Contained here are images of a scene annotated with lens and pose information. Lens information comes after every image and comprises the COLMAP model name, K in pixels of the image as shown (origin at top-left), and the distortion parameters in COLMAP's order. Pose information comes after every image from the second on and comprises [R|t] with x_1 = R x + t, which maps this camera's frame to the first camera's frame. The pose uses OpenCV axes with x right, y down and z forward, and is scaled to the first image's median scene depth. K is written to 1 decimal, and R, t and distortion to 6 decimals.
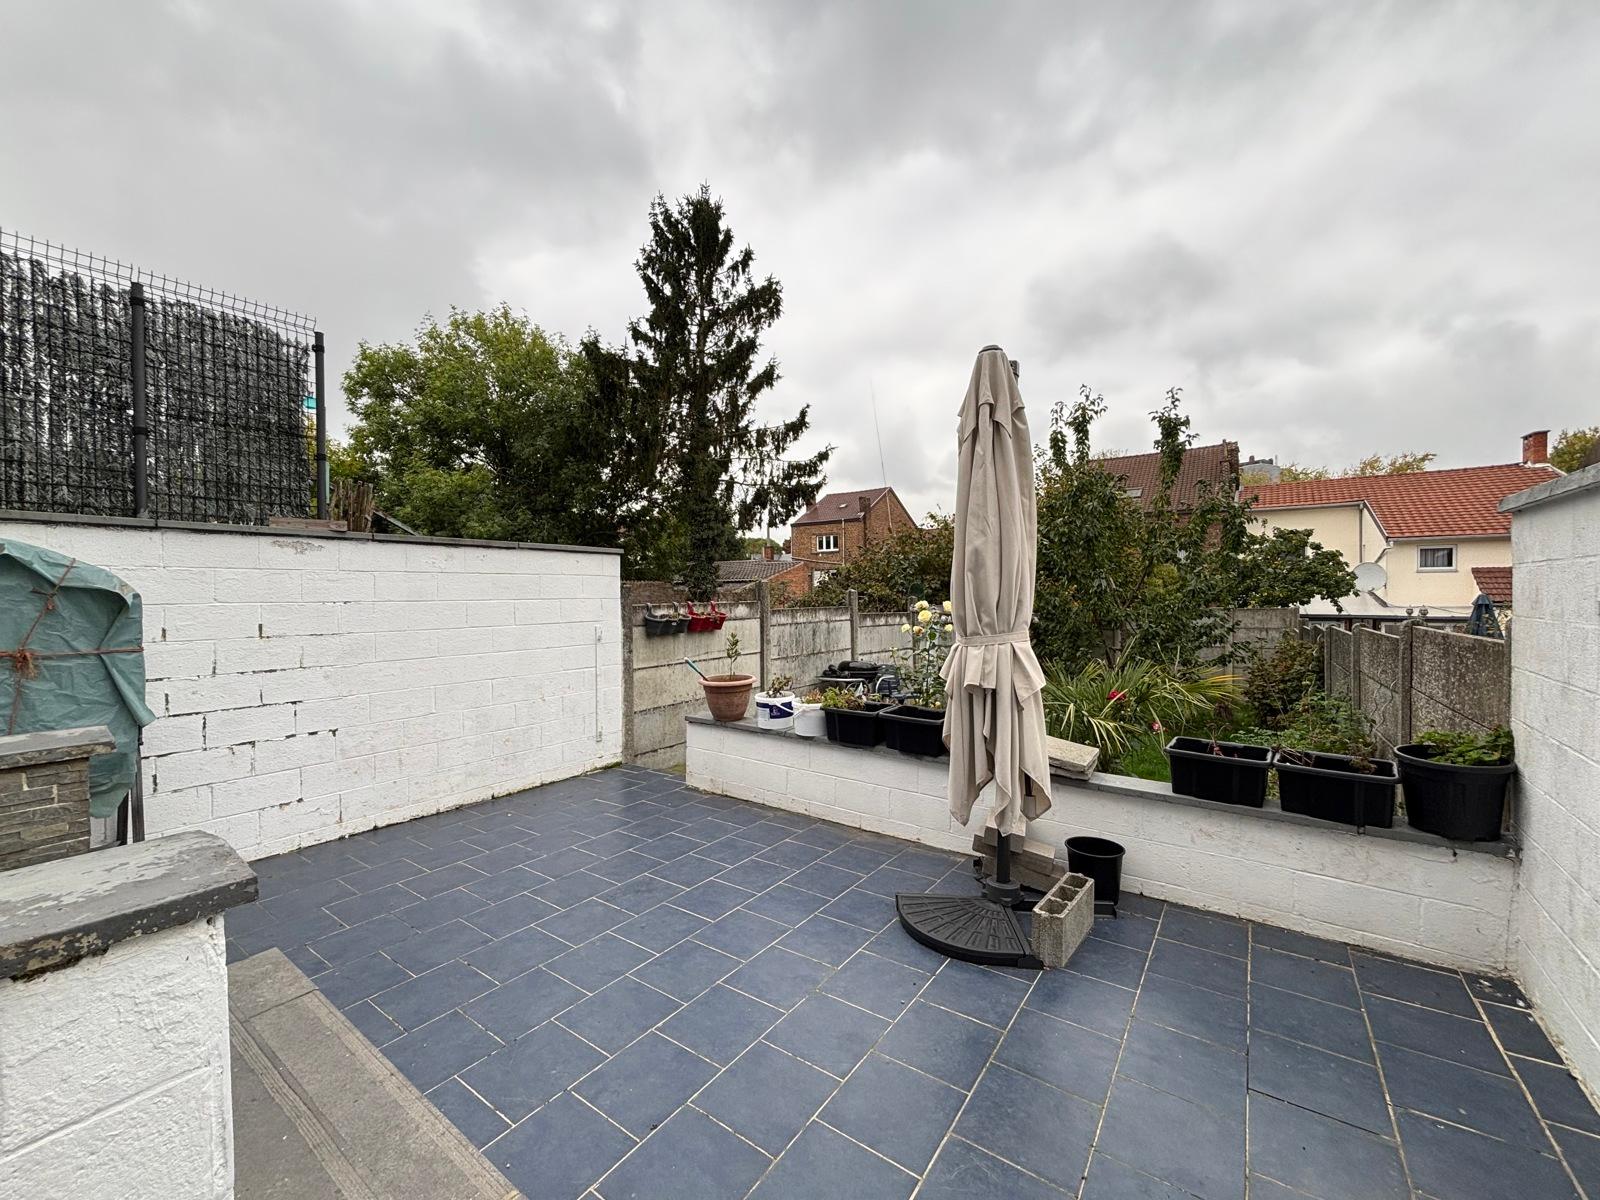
lens RADIAL K [[643.1, 0, 798.5], [0, 643.1, 598.9], [0, 0, 1]] dist [0.000154, 0.000003]
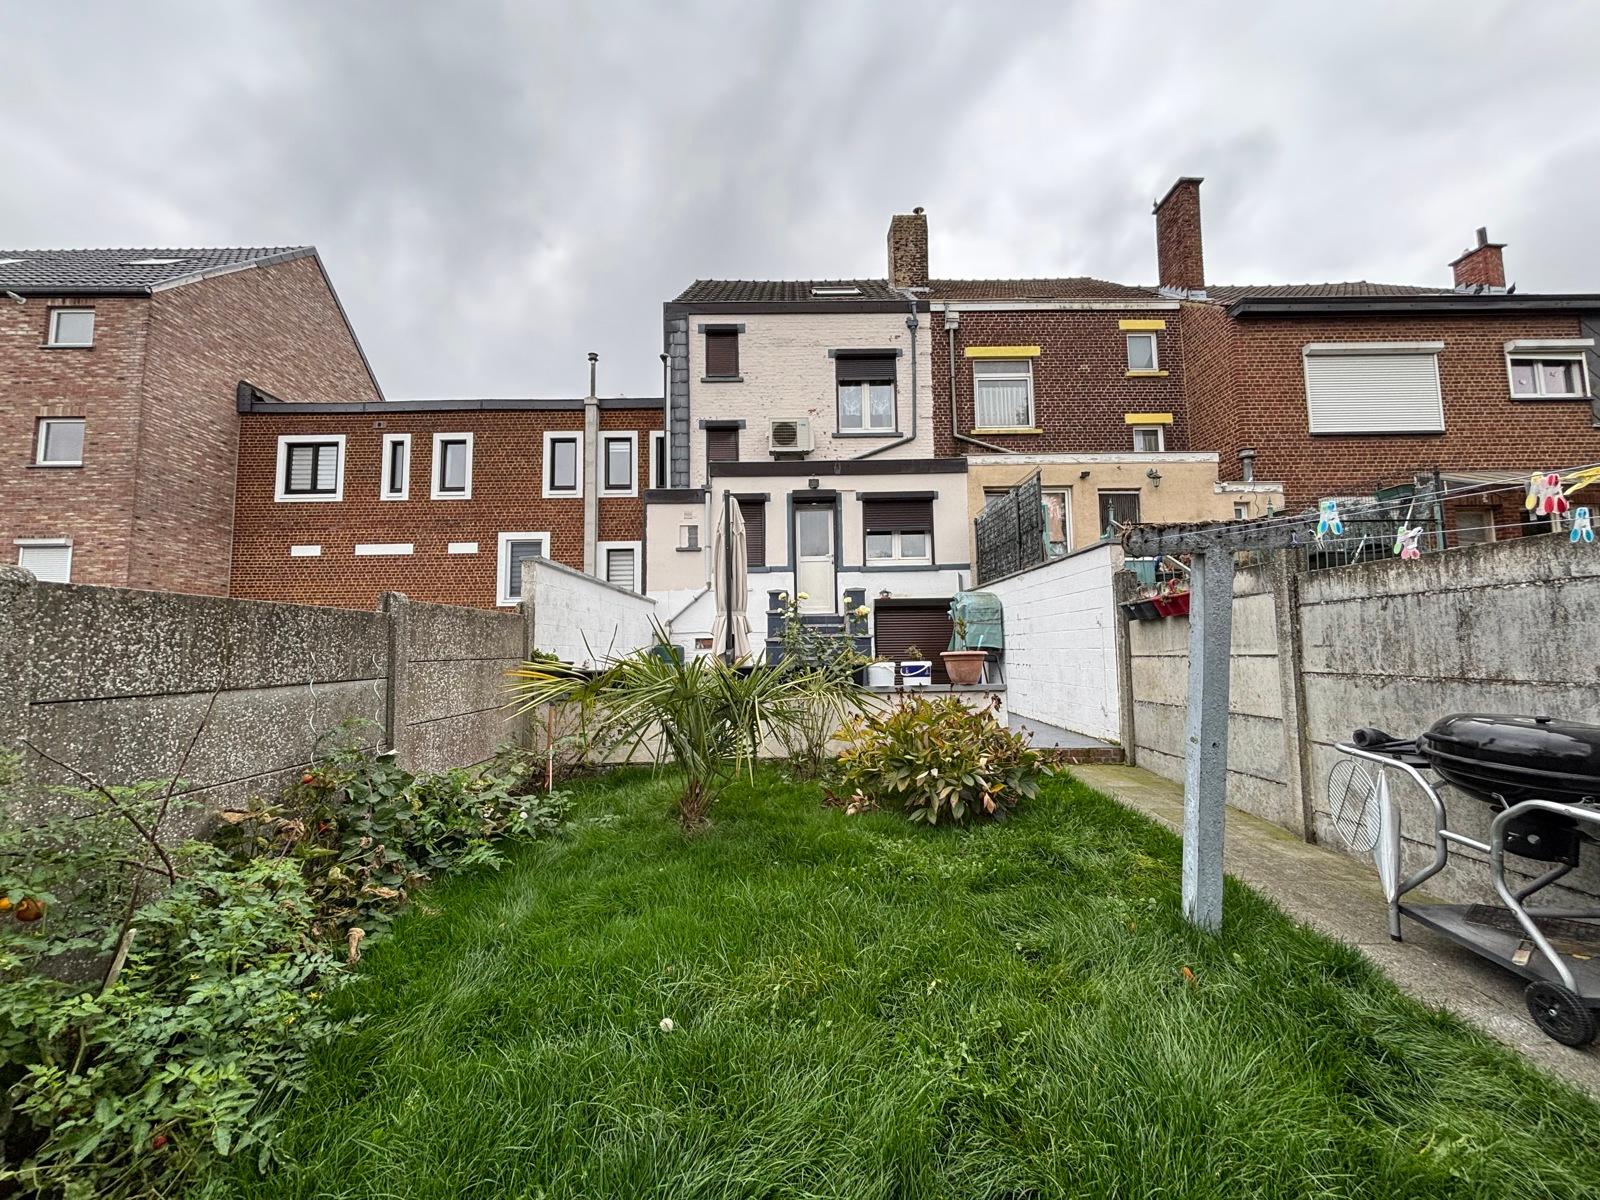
lens RADIAL K [[643.1, 0, 800.6], [0, 643.1, 598.0], [0, 0, 1]] dist [0.000154, 0.000003]
pose [[-0.817765, -0.032408, -0.574639, 0.559329], [0.011004, 0.997351, -0.071906, 0.067663], [0.575447, -0.065126, -0.815242, 1.174772]]
